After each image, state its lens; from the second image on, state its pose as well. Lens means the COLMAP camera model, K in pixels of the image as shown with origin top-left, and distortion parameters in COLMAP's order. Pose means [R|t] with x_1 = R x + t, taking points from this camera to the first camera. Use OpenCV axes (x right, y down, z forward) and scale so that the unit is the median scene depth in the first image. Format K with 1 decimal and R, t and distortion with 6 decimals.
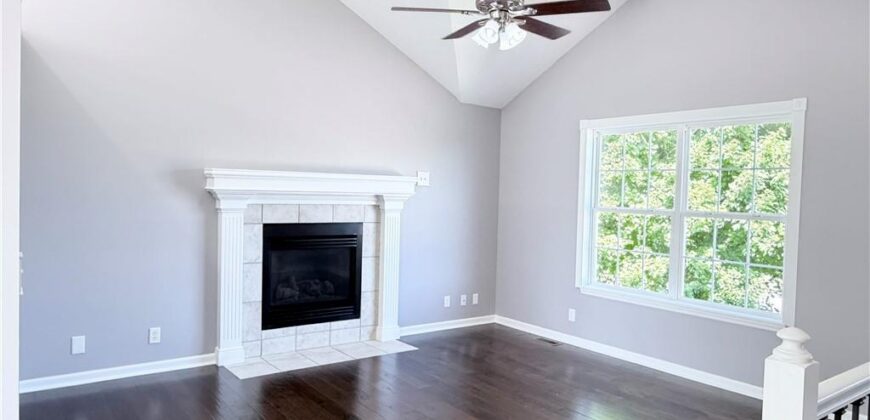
lens RADIAL K [[588.0, 0, 435.0], [0, 588.0, 210.0], [0, 0, 1]] dist [-0.000333, -0.000516]
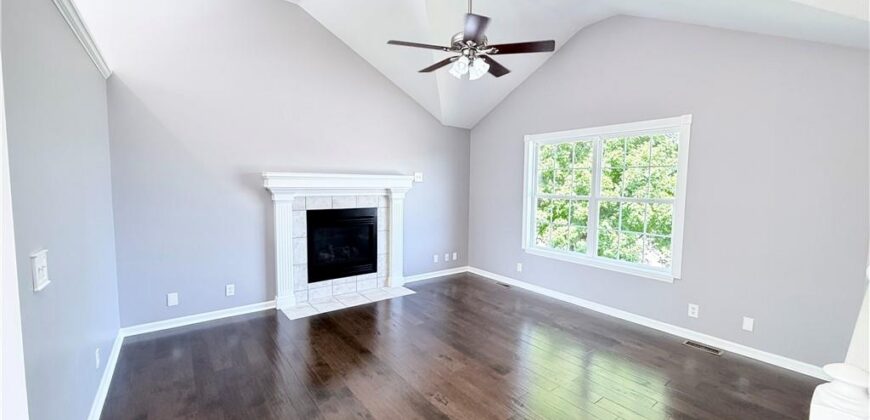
lens RADIAL K [[346.9, 0, 432.5], [0, 346.9, 209.3], [0, 0, 1]] dist [-0.000529, 0.000134]
pose [[0.999864, -0.016174, 0.003310, 0.012669], [0.016024, 0.999024, 0.041165, -0.008060], [-0.003972, -0.041106, 0.999147, 0.136797]]
